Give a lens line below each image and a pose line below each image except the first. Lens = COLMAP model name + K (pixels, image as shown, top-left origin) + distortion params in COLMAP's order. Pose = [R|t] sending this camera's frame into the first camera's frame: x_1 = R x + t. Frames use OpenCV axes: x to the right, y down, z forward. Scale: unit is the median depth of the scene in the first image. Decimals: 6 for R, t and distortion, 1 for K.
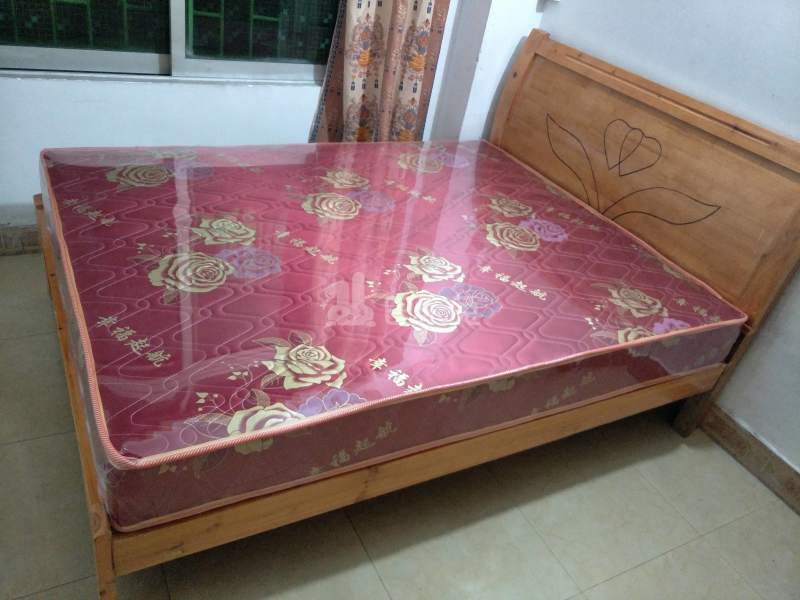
lens RADIAL K [[634.8, 0, 400.0], [0, 634.8, 300.0], [0, 0, 1]] dist [-0.009314, -0.009552]
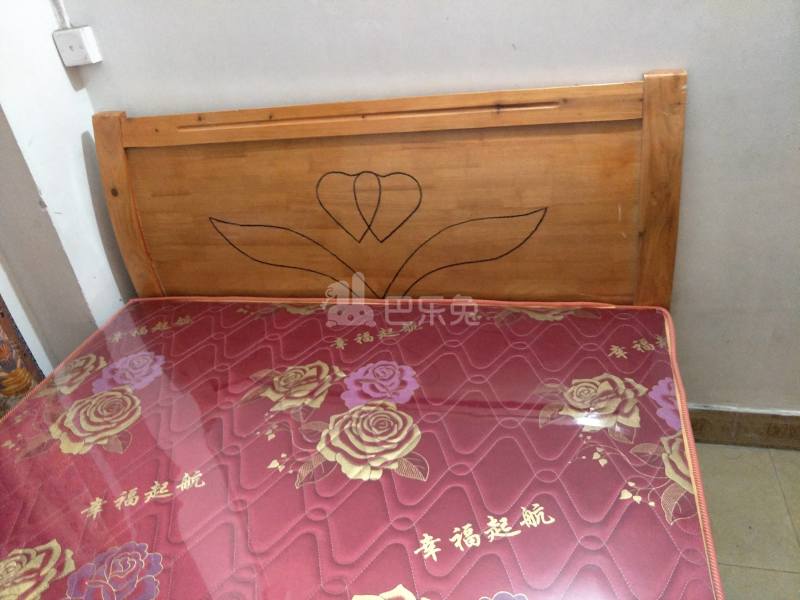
lens RADIAL K [[656.5, 0, 400.0], [0, 656.5, 300.0], [0, 0, 1]] dist [0.015089, 0.000871]
pose [[0.637843, -0.590659, 0.494245, -0.023683], [0.602891, 0.782262, 0.156805, -0.259955], [-0.479248, 0.197959, 0.855064, 0.431331]]
